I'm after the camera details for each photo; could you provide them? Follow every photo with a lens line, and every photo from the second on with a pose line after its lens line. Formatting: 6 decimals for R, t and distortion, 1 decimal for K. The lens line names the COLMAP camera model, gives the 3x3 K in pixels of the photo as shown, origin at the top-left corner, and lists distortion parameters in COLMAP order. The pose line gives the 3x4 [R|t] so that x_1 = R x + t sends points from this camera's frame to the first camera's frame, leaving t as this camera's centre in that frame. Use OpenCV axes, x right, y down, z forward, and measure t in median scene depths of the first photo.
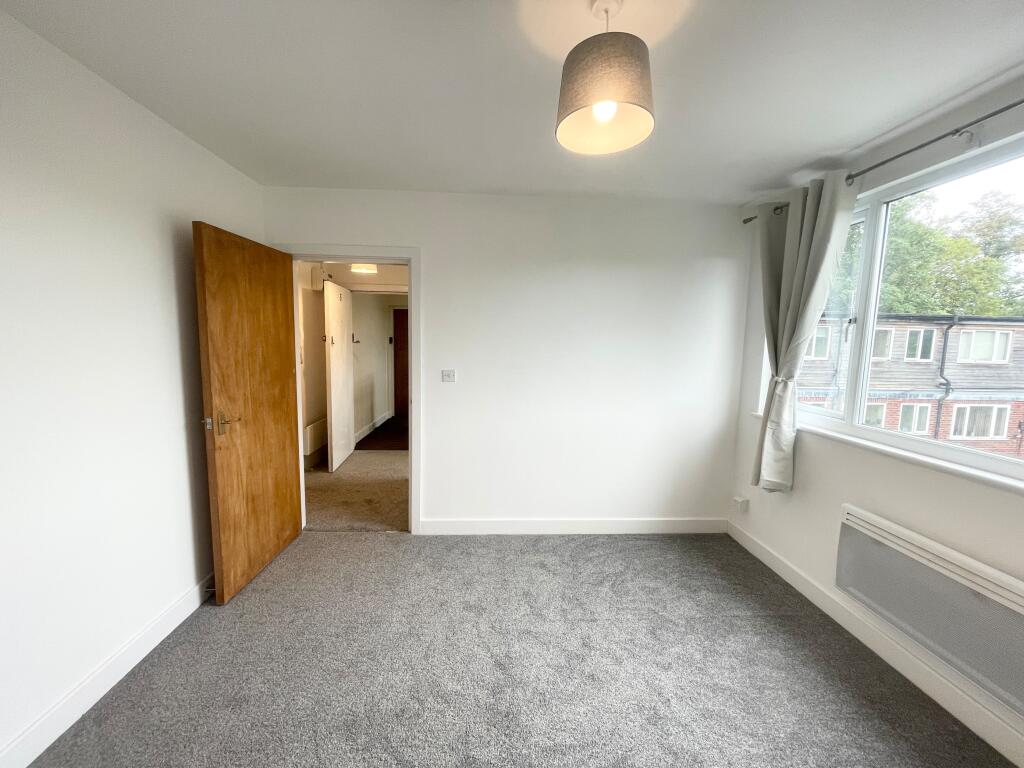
lens RADIAL K [[412.2, 0, 509.9], [0, 412.2, 382.9], [0, 0, 1]] dist [-0.003043, 0.000763]
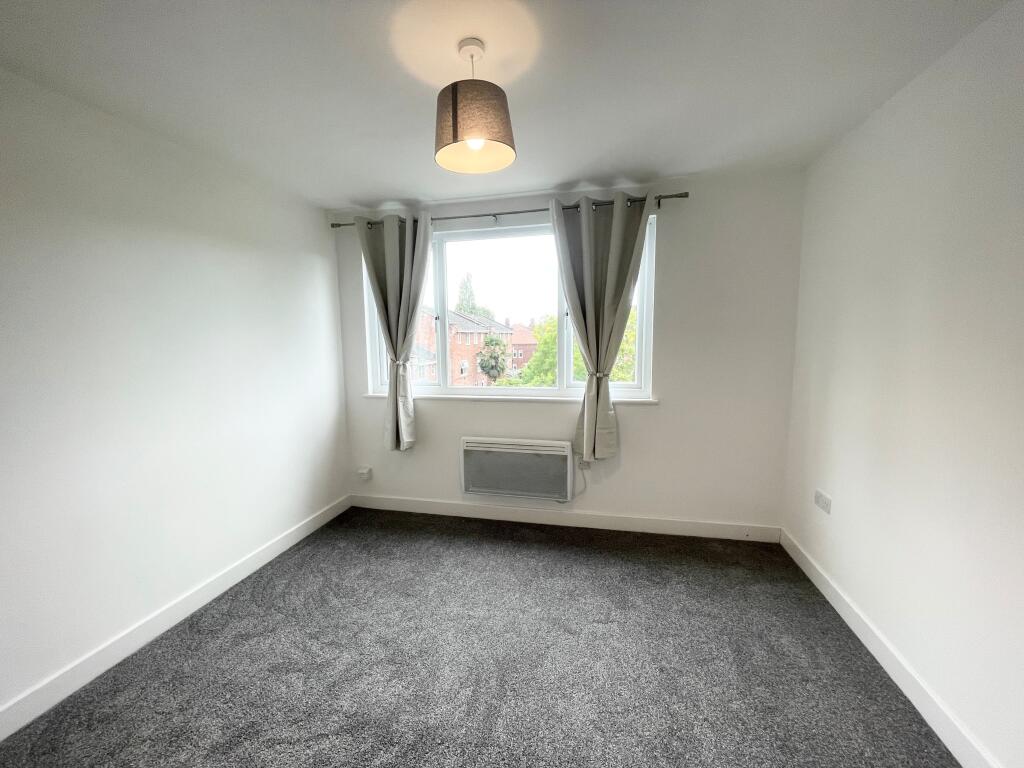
lens RADIAL K [[412.2, 0, 509.9], [0, 412.2, 382.9], [0, 0, 1]] dist [-0.003043, 0.000763]
pose [[0.282836, -0.131429, 0.950121, -0.478590], [0.119726, 0.987658, 0.100981, -0.035383], [-0.951667, 0.085193, 0.295081, 0.304975]]
